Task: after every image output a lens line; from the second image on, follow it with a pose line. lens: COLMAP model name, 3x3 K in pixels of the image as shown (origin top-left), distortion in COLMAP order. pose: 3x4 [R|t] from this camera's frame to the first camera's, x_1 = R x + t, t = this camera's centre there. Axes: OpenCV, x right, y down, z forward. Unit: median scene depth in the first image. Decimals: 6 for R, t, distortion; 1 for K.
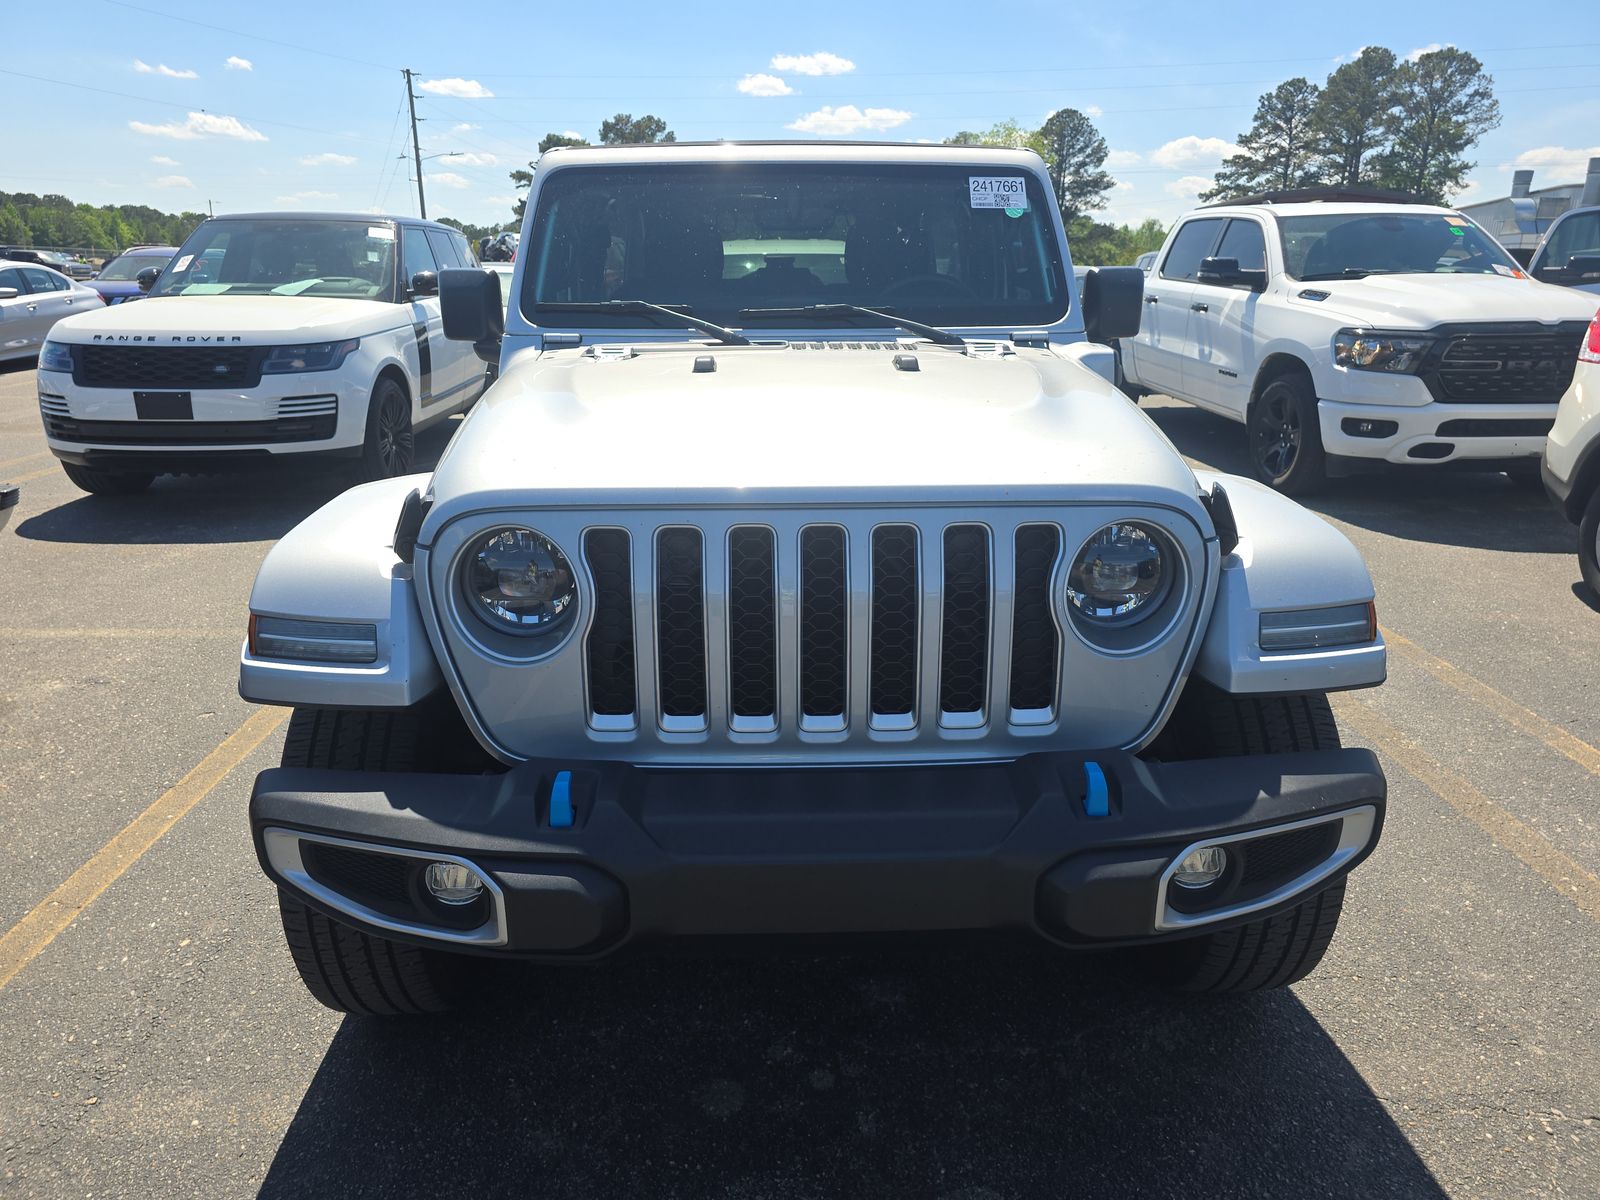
lens RADIAL K [[1147.0, 0, 800.0], [0, 1147.0, 600.0], [0, 0, 1]] dist [0.007731, -0.001963]
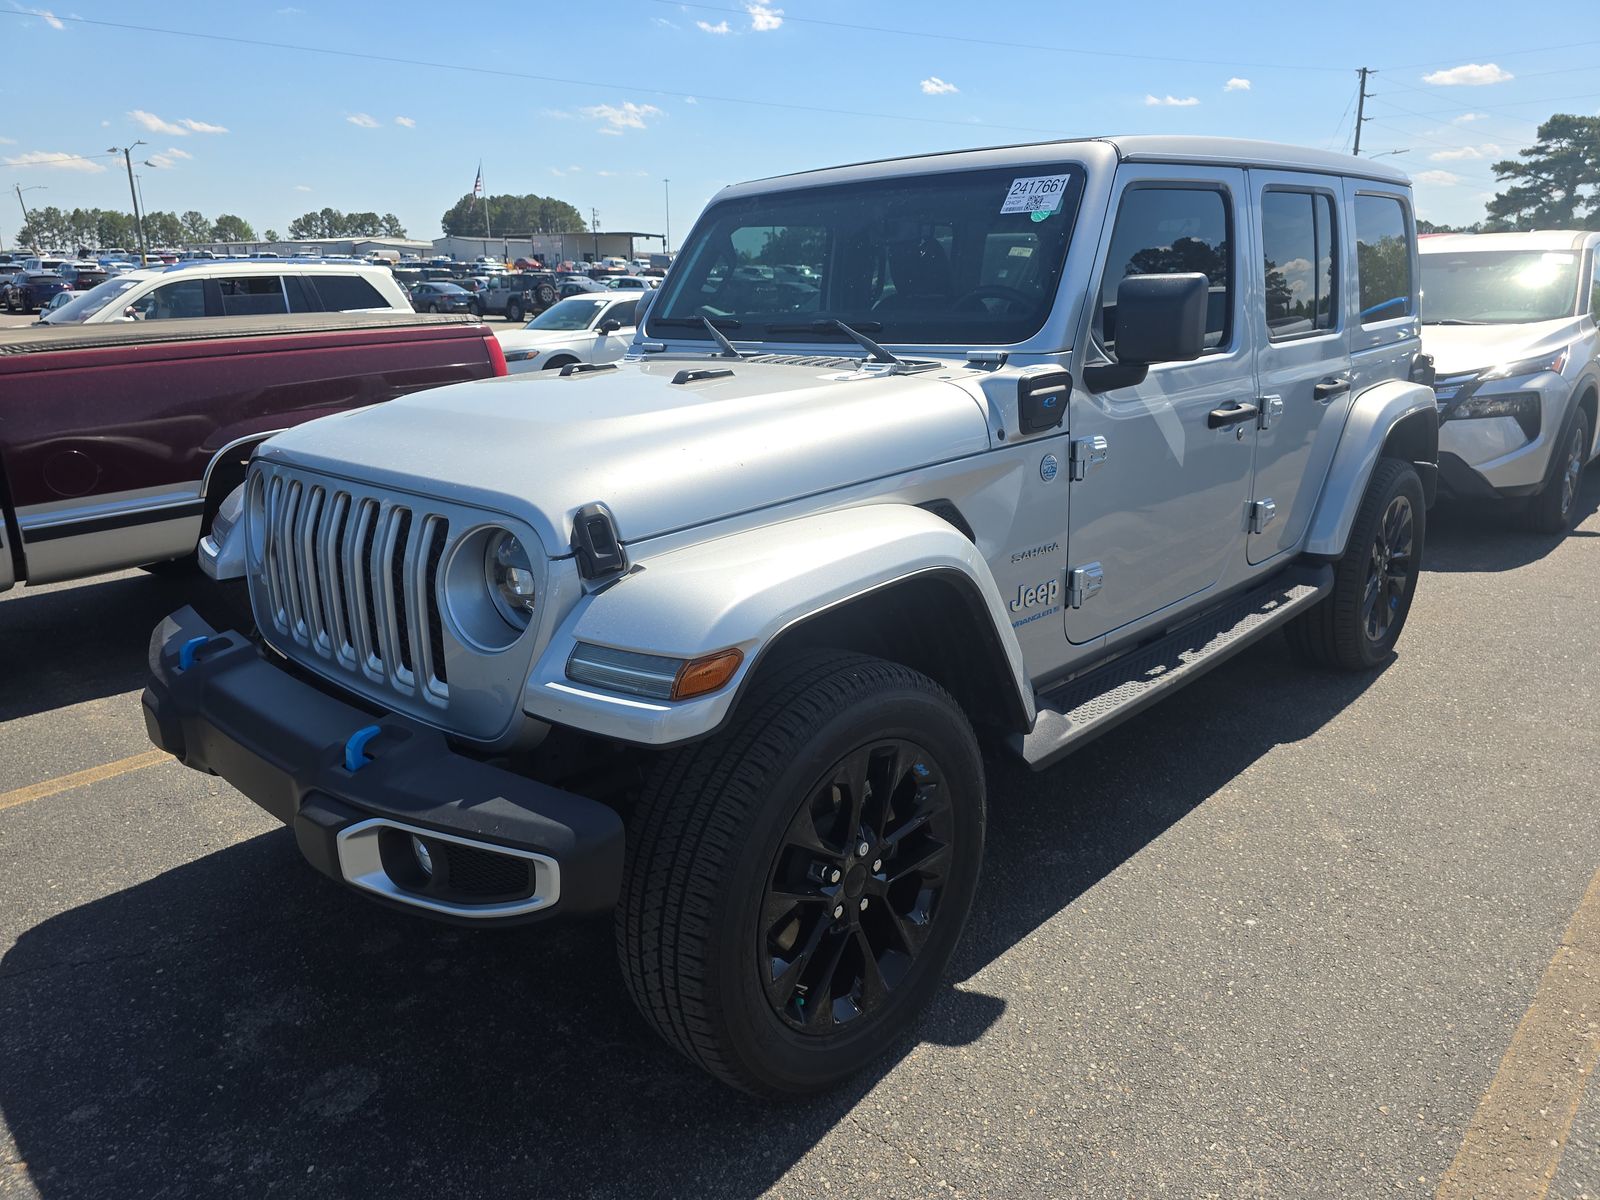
lens RADIAL K [[1147.0, 0, 800.0], [0, 1147.0, 600.0], [0, 0, 1]] dist [0.007731, -0.001963]
pose [[0.685454, 0.173385, -0.707171, 0.087492], [-0.178556, 0.981605, 0.067598, -0.008847], [0.705883, 0.079935, 0.703804, 0.032352]]
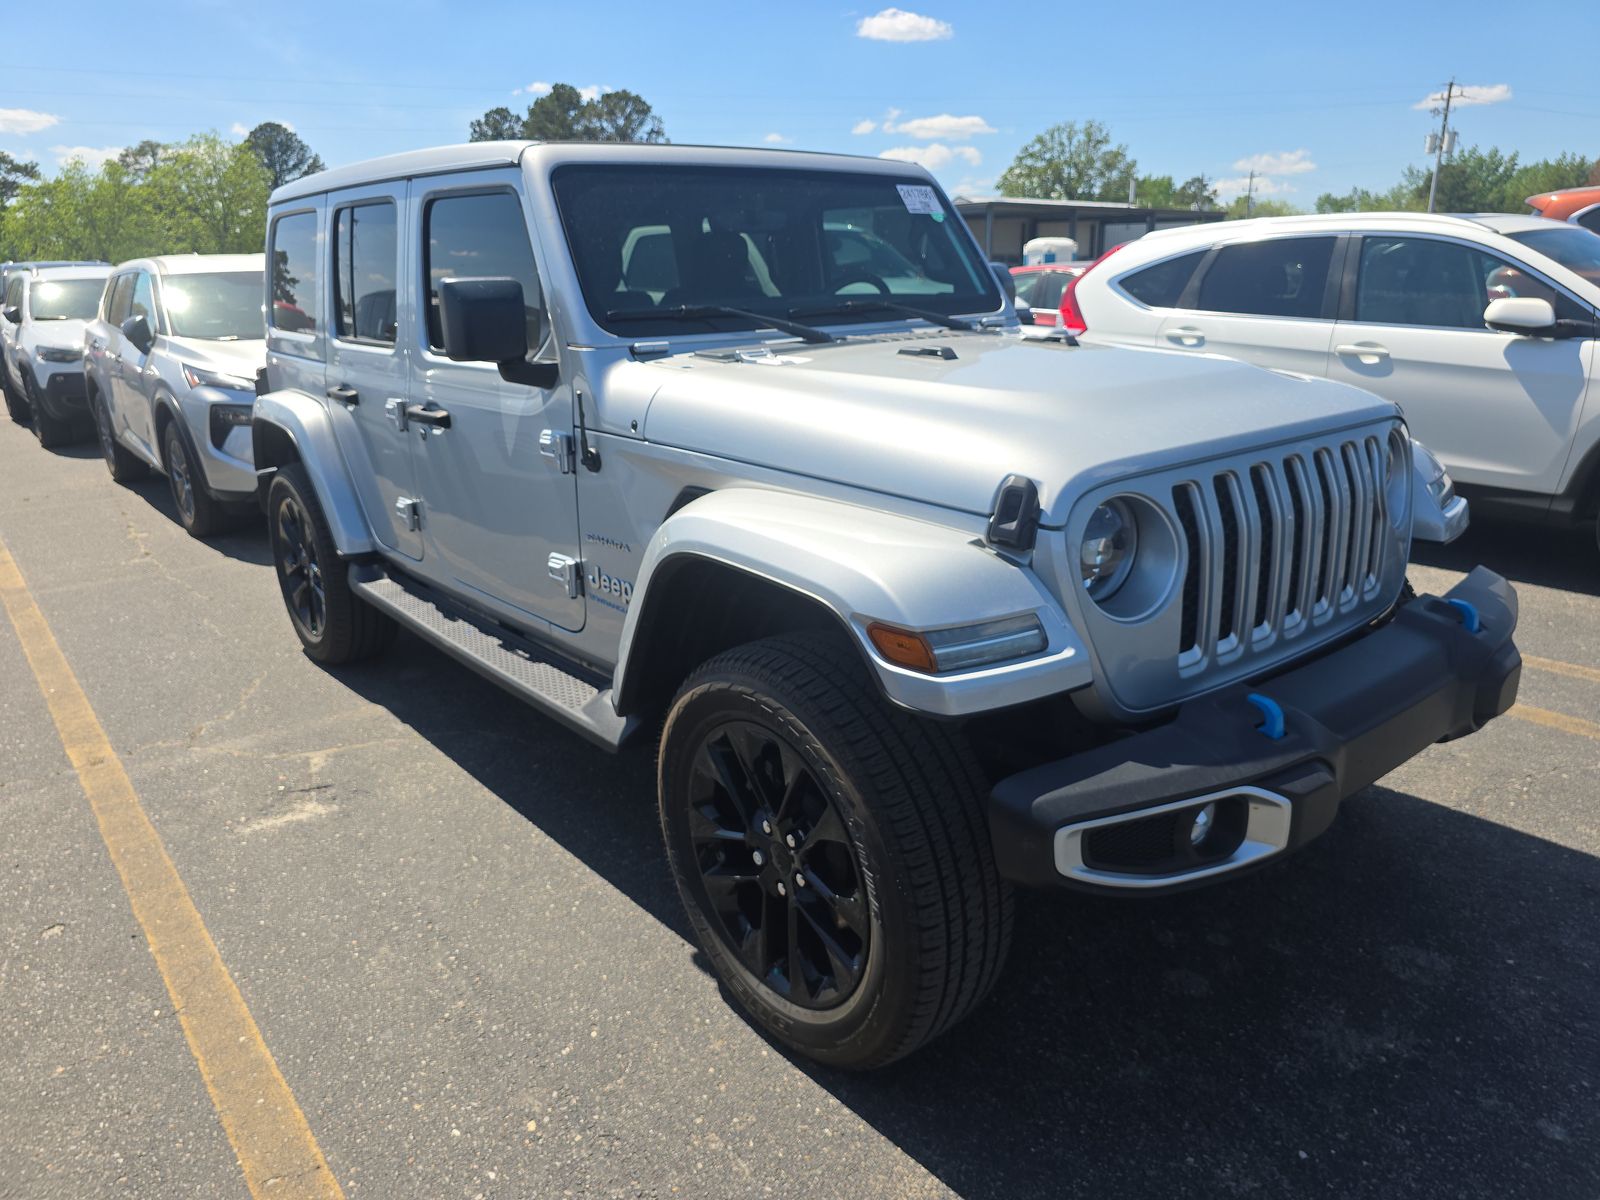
lens RADIAL K [[1146.5, 0, 793.2], [0, 1146.5, 589.9], [0, 0, 1]] dist [0.042044, -0.041551]
pose [[0.782247, -0.184770, 0.594937, -0.078311], [0.200579, 0.978849, 0.040272, -0.005580], [-0.589795, 0.087829, 0.802763, 0.022465]]
